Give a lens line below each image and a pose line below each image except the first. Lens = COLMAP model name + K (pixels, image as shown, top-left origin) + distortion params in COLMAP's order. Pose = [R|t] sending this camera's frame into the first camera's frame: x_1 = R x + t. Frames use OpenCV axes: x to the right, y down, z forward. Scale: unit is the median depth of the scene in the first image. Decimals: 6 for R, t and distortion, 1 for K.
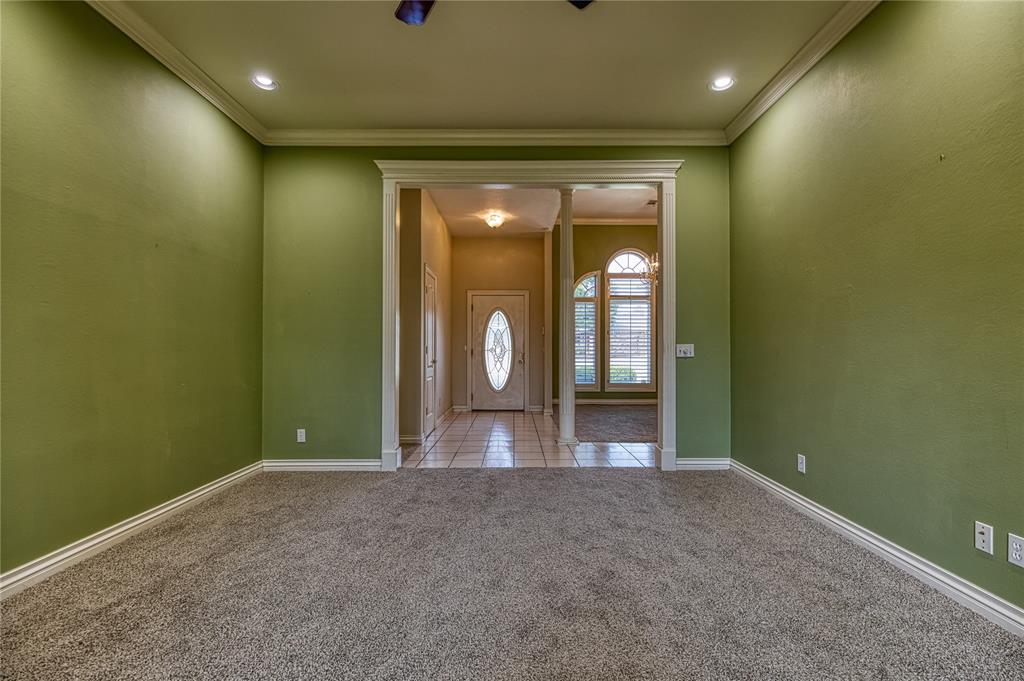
lens RADIAL K [[444.8, 0, 512.3], [0, 444.8, 344.1], [0, 0, 1]] dist [-0.002228, 0.000404]
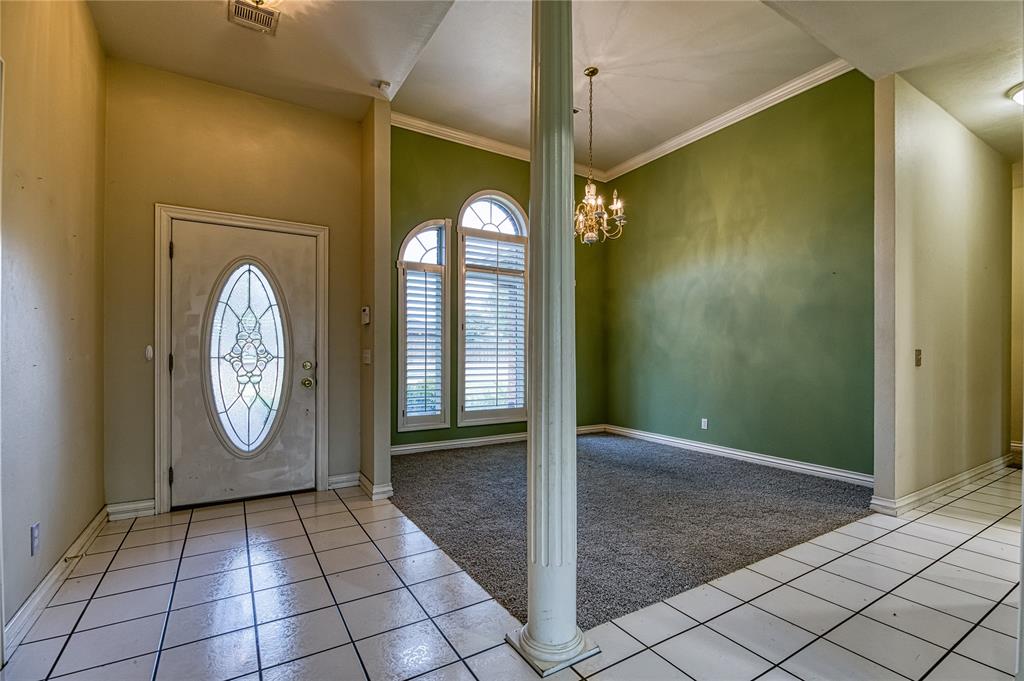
lens RADIAL K [[444.8, 0, 519.7], [0, 444.8, 357.1], [0, 0, 1]] dist [-0.002228, 0.000404]
pose [[0.855529, -0.002715, 0.517747, -0.028983], [-0.004666, 0.999905, 0.012954, 0.007071], [-0.517733, -0.013499, 0.855436, 0.489377]]
